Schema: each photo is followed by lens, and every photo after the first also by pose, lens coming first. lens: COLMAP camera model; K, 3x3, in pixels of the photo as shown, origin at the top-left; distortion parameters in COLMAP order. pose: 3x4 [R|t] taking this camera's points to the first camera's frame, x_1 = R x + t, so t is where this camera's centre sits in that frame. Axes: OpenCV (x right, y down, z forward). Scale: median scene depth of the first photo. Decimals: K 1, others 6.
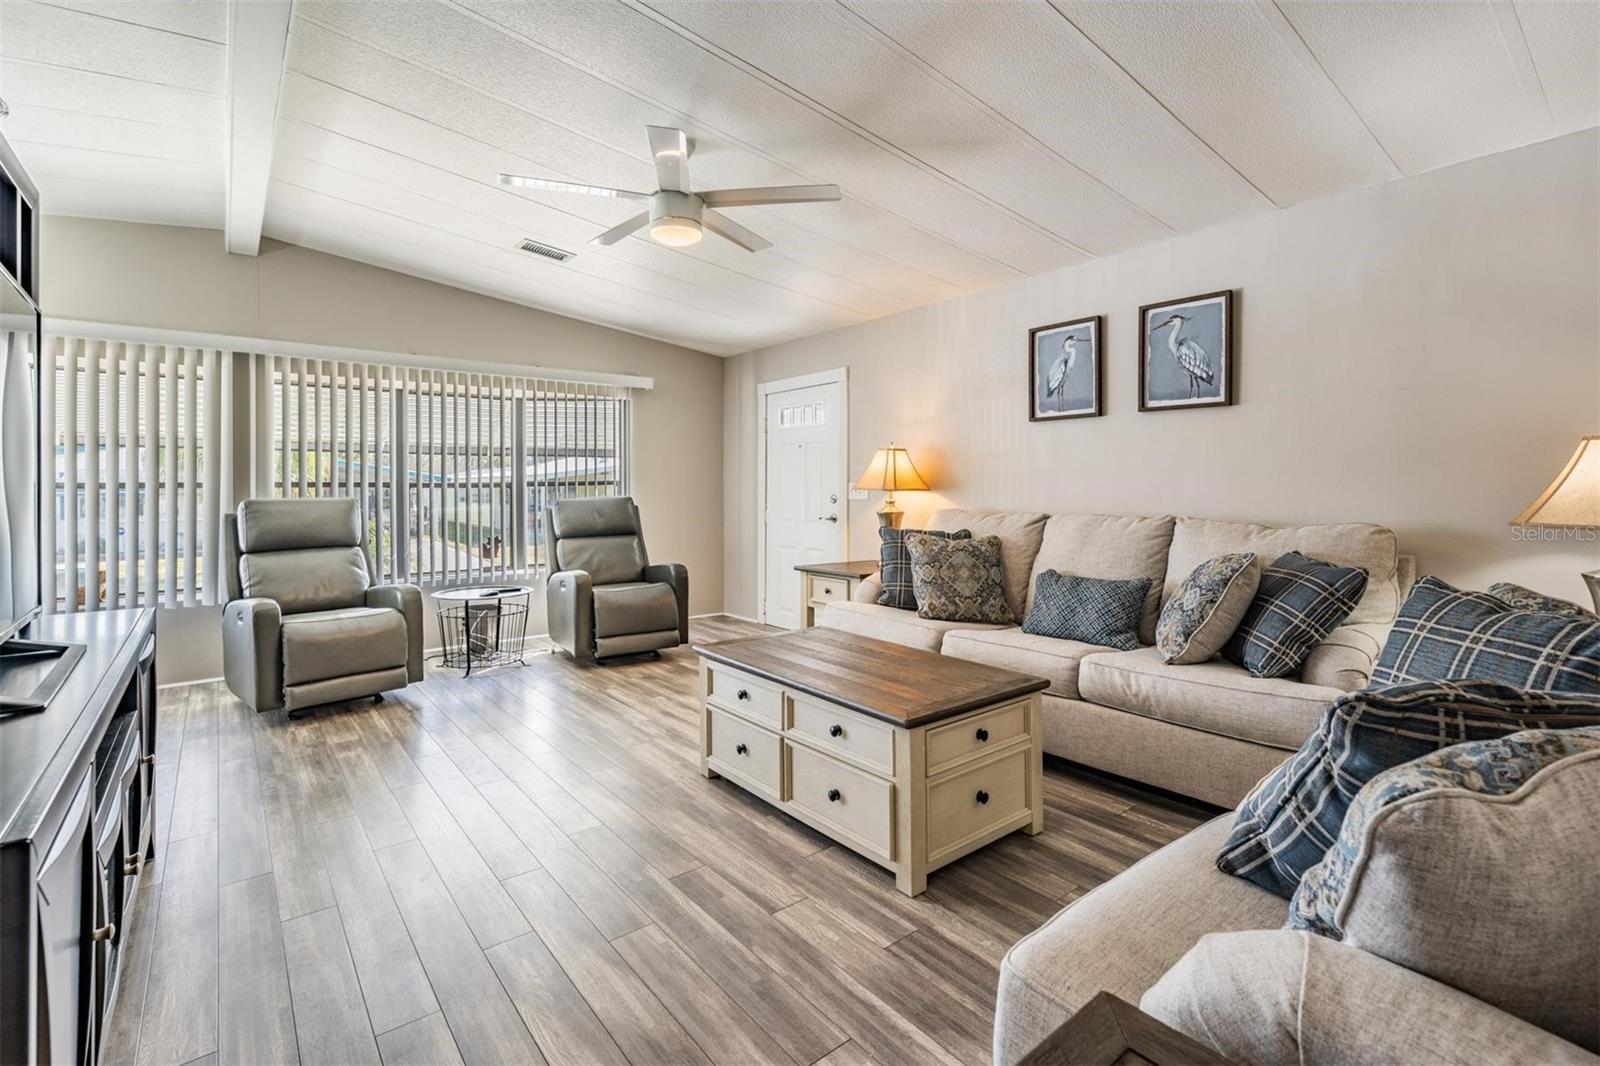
lens RADIAL K [[720.1, 0, 800.1], [0, 720.1, 481.8], [0, 0, 1]] dist [0.001052, 0.000116]
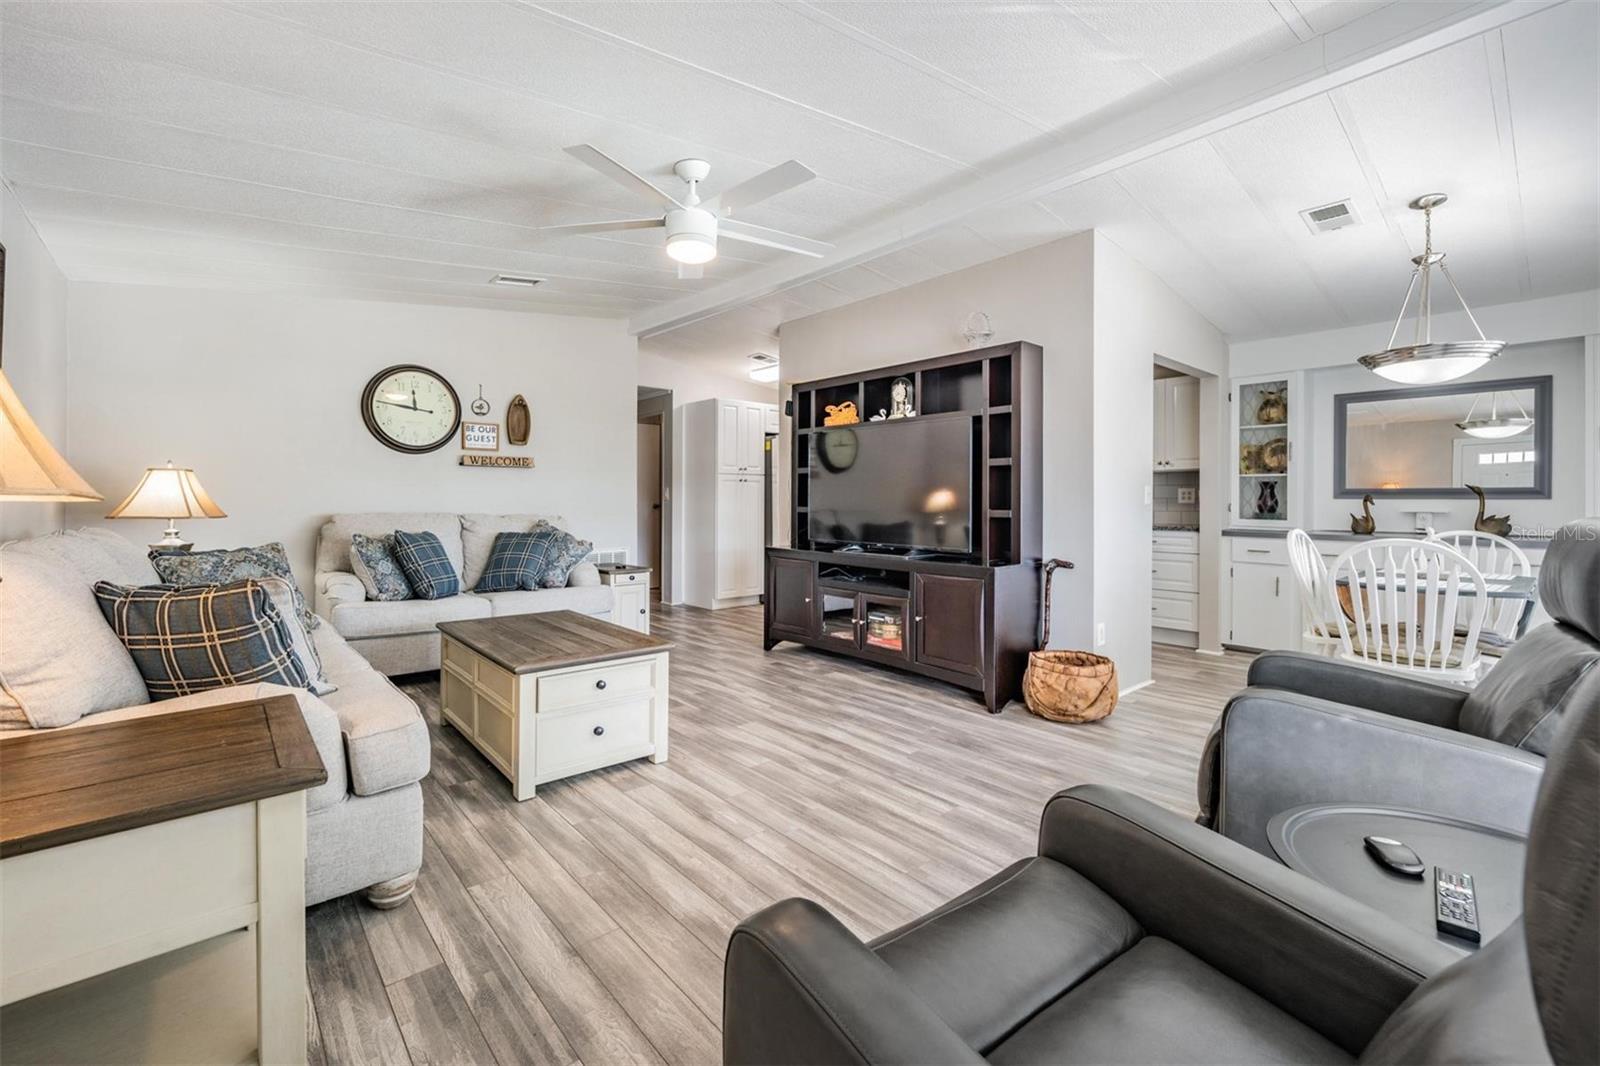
lens RADIAL K [[678.8, 0, 773.5], [0, 678.8, 505.8], [0, 0, 1]] dist [-0.000999, -0.000139]
pose [[-0.999907, 0.001342, -0.013551, -0.246350], [0.001312, 0.999997, 0.002194, 0.019521], [0.013554, 0.002176, -0.999906, 1.751178]]
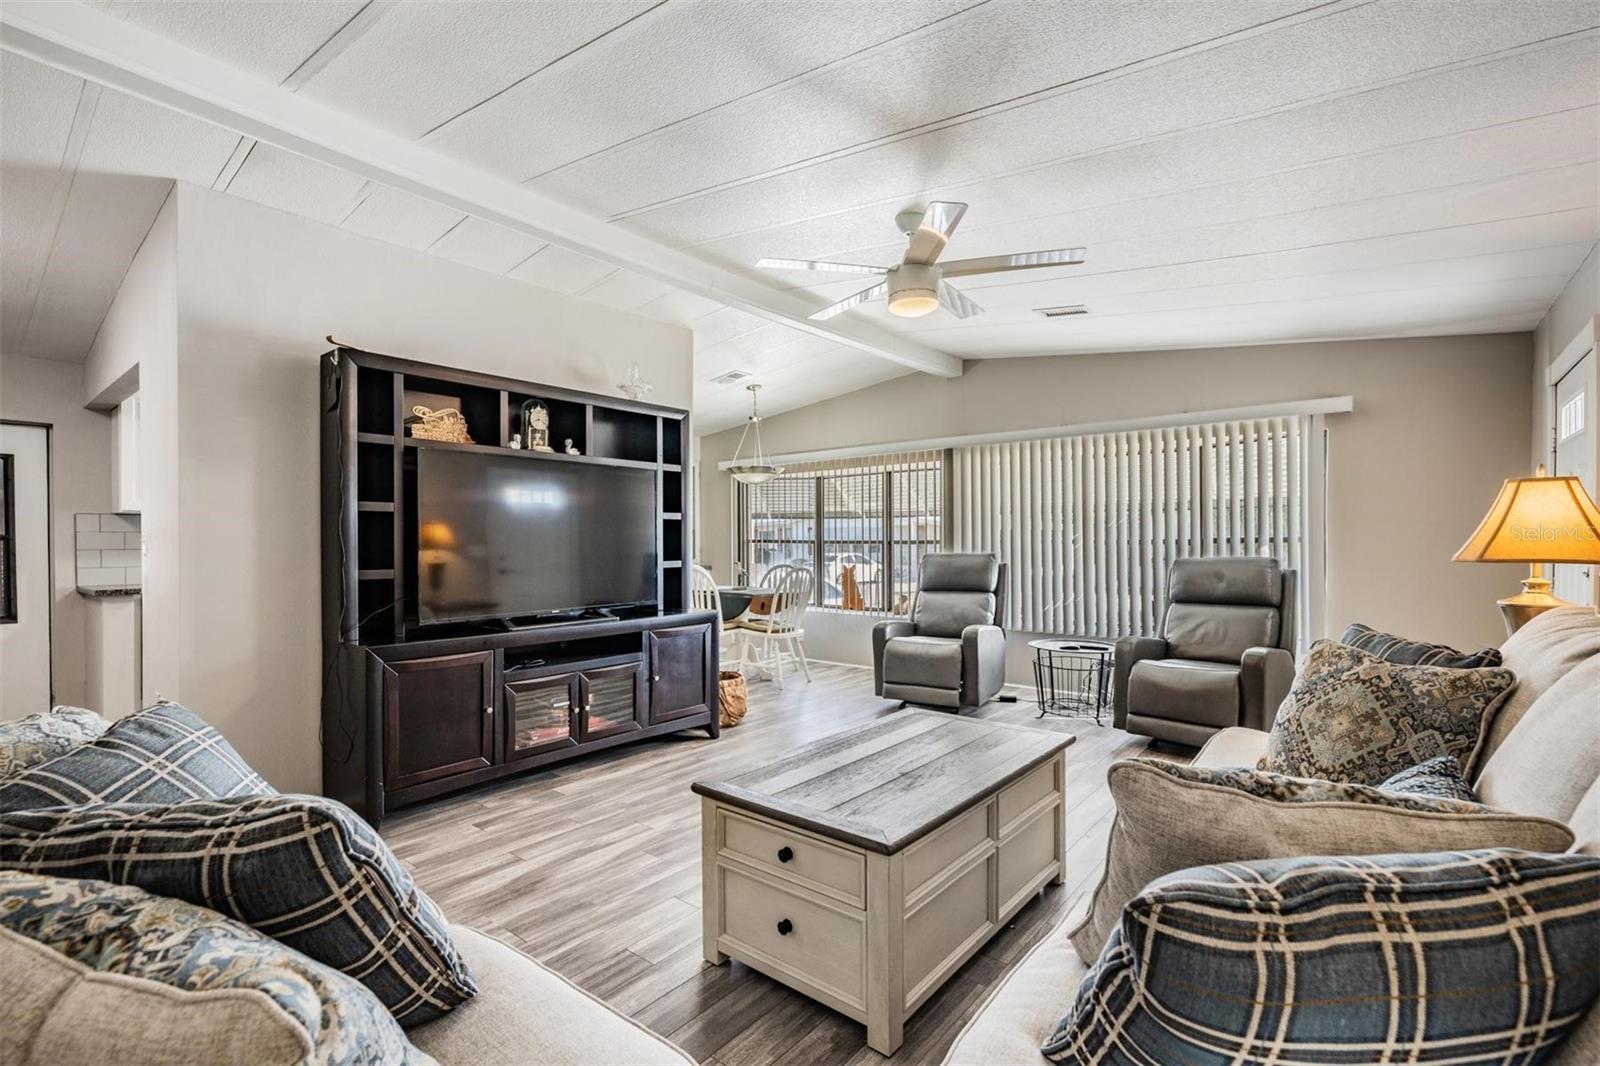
lens RADIAL K [[731.2, 0, 800.0], [0, 731.2, 533.0], [0, 0, 1]] dist [-0.000802, -0.000066]
pose [[0.204887, -0.006610, -0.978763, 0.723042], [0.006990, 0.999962, -0.005290, -0.012318], [0.978761, -0.005758, 0.204925, 0.557601]]
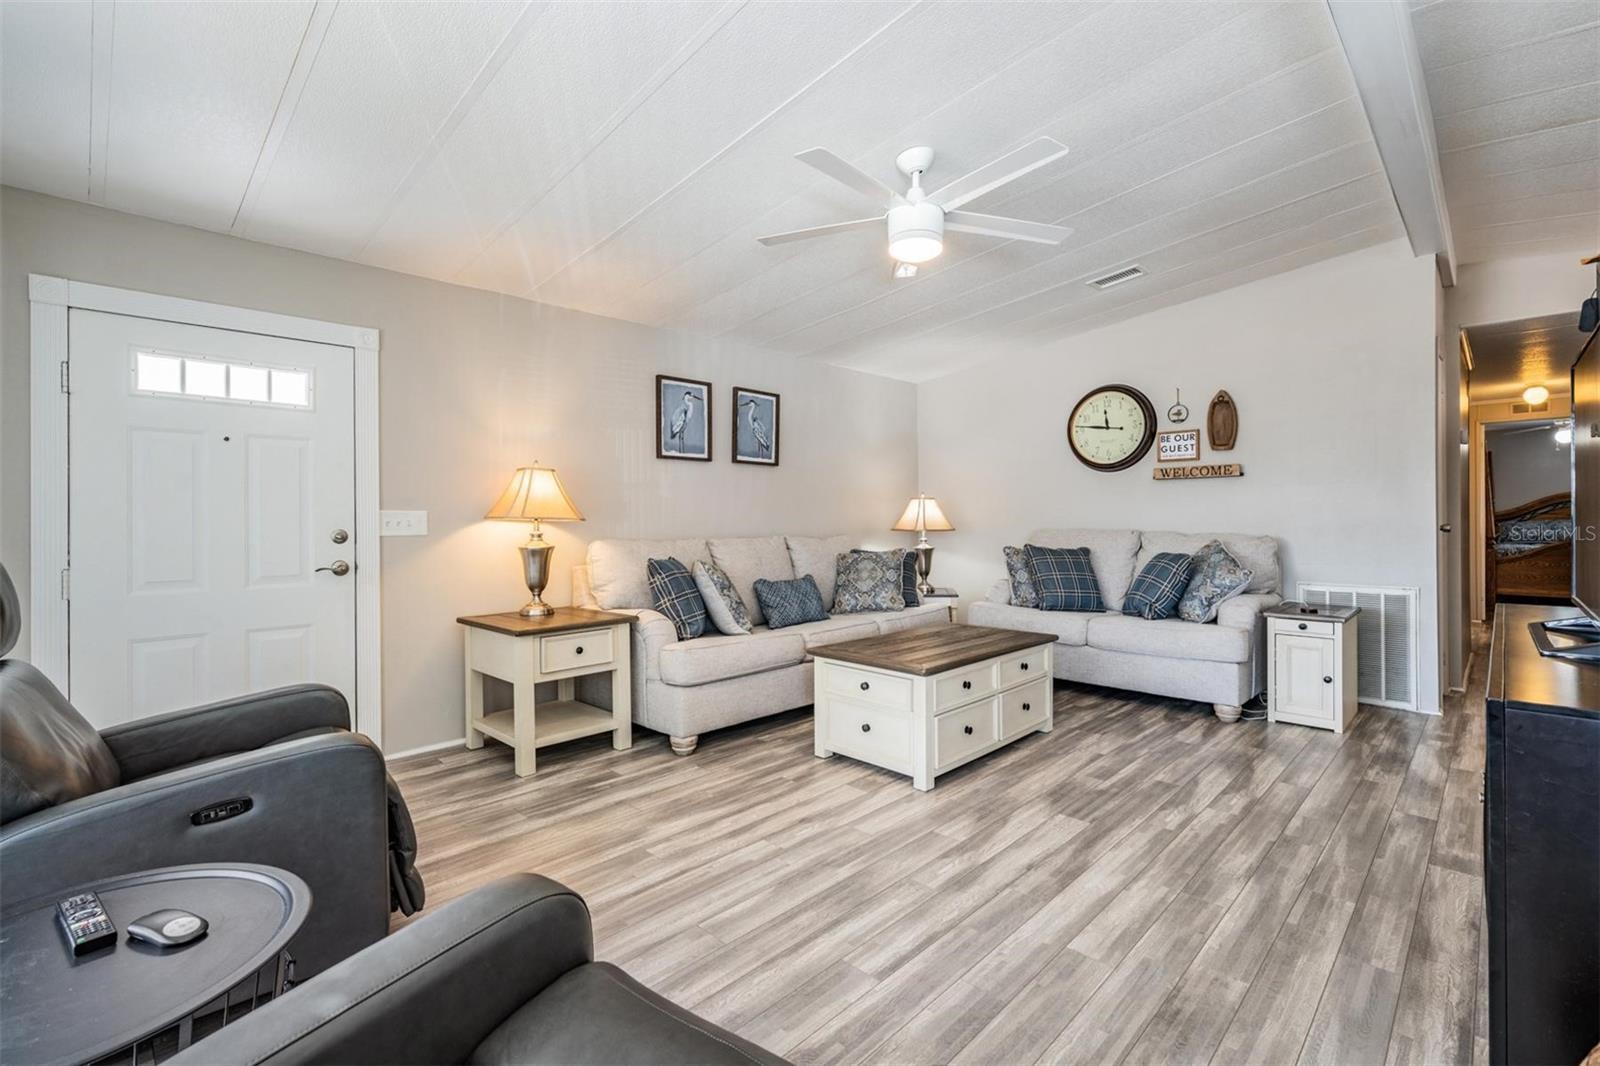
lens RADIAL K [[703.4, 0, 800.0], [0, 703.4, 522.8], [0, 0, 1]] dist [0.002188, 0.000313]
pose [[-0.105107, 0.001593, 0.994460, -0.964643], [0.002337, 0.999996, -0.001355, 0.022352], [-0.994458, 0.002181, -0.105110, 1.112660]]
